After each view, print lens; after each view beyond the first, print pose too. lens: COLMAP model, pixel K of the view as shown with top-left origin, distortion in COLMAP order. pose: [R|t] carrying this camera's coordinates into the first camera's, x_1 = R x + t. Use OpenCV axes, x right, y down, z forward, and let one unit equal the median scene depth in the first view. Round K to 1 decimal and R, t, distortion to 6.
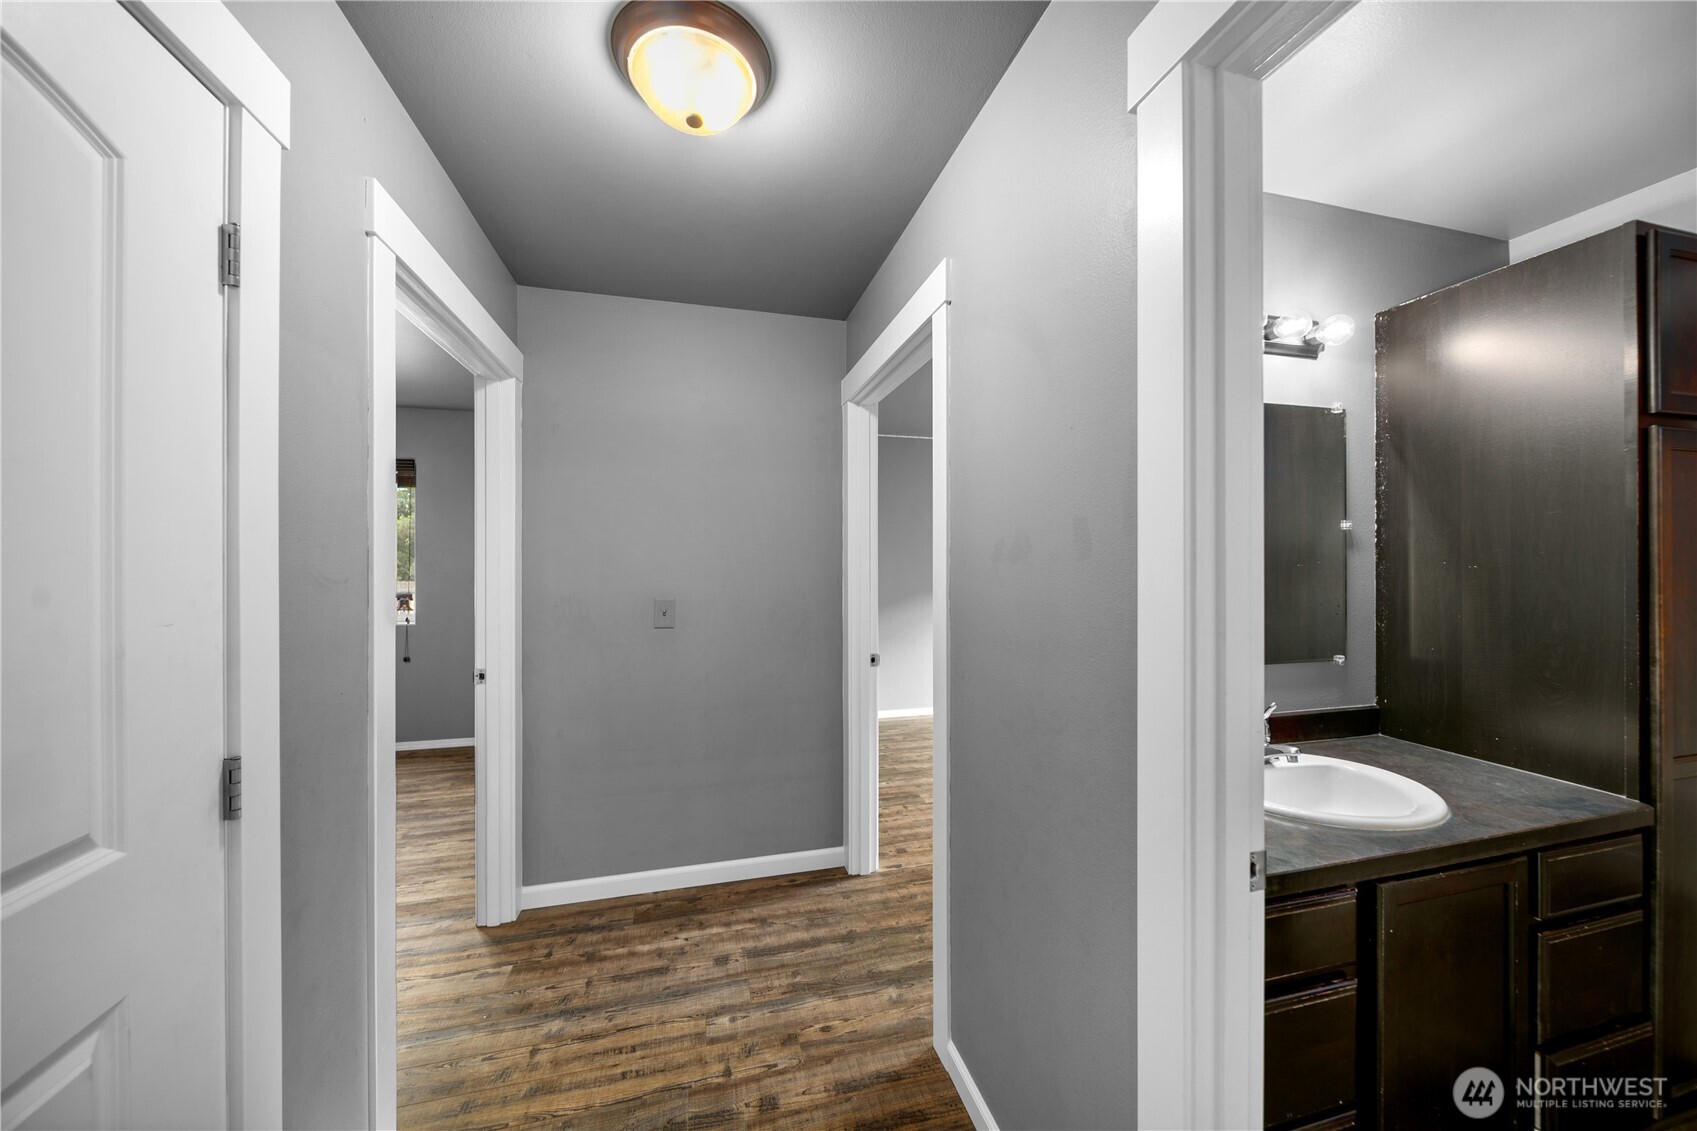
lens RADIAL K [[601.8, 0, 840.0], [0, 601.8, 560.6], [0, 0, 1]] dist [-0.000498, -0.000315]
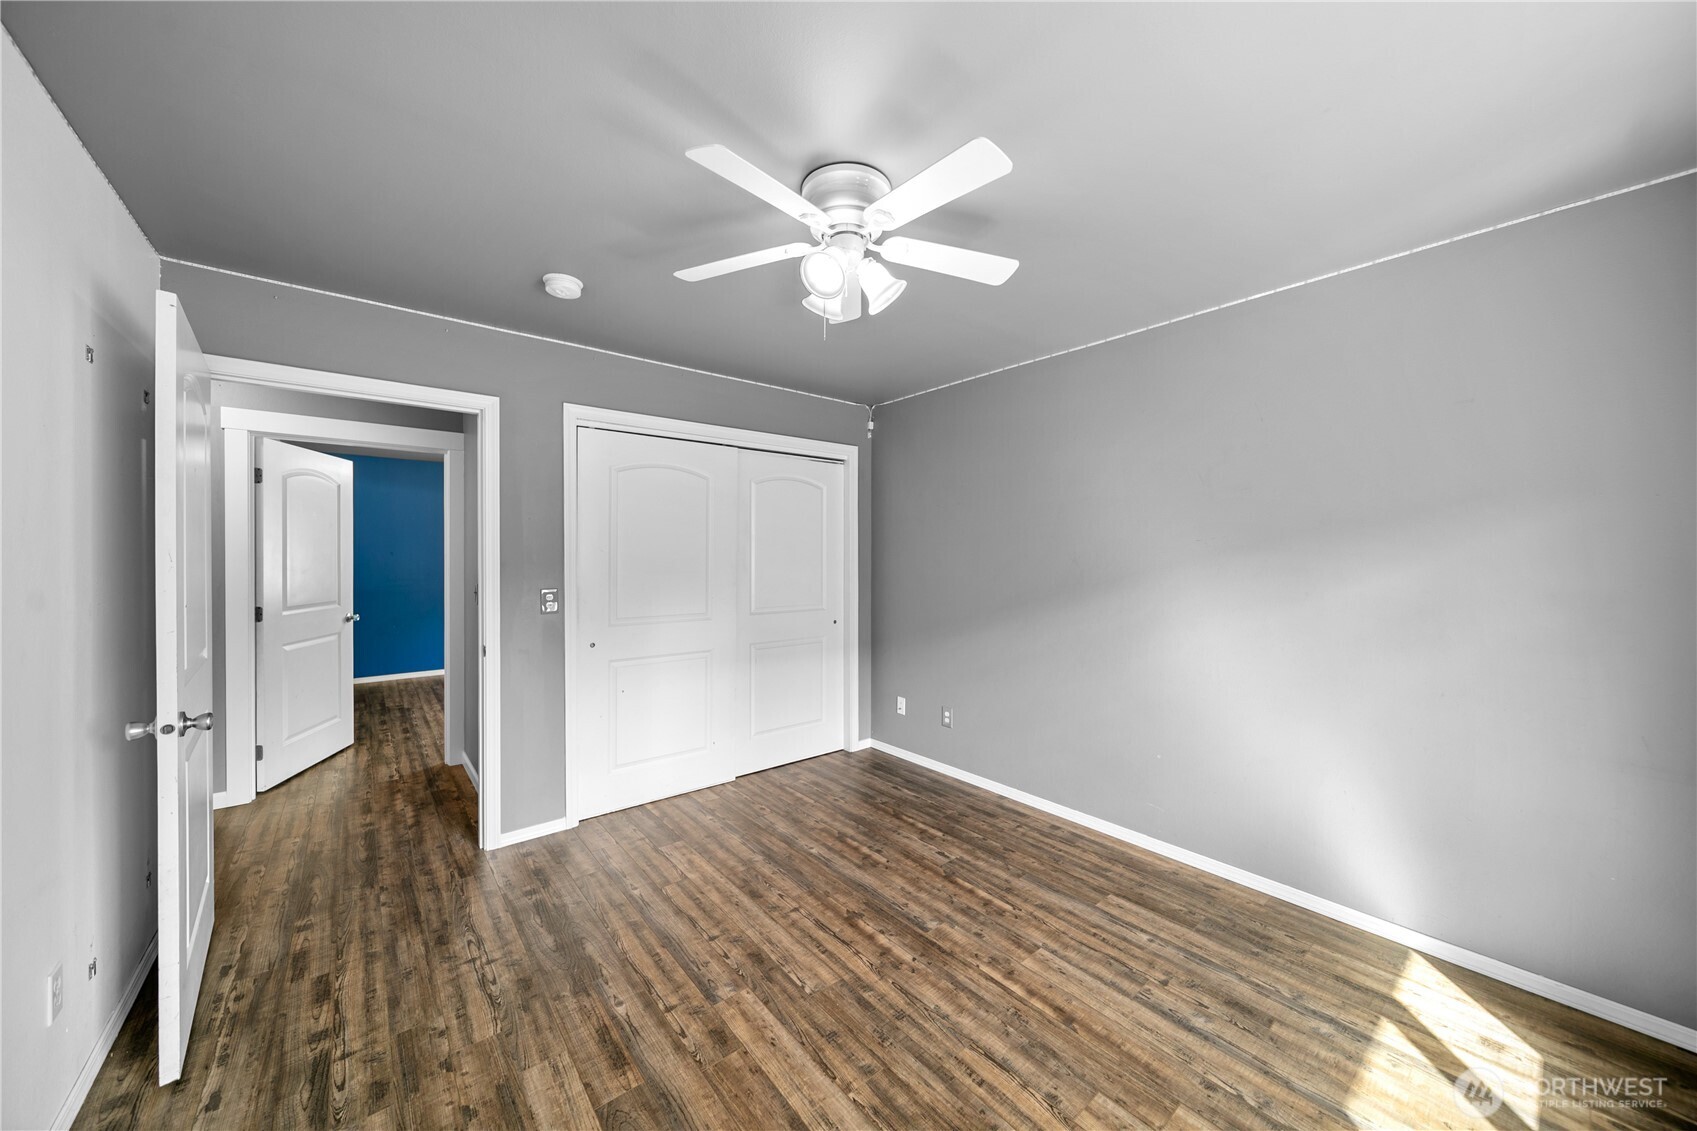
lens RADIAL K [[601.8, 0, 850.0], [0, 601.8, 552.8], [0, 0, 1]] dist [-0.000498, -0.000315]
pose [[0.430101, 0.001878, -0.902779, 0.862087], [-0.020767, 0.999754, -0.007813, -0.008323], [0.902542, 0.022108, 0.430034, 0.743546]]
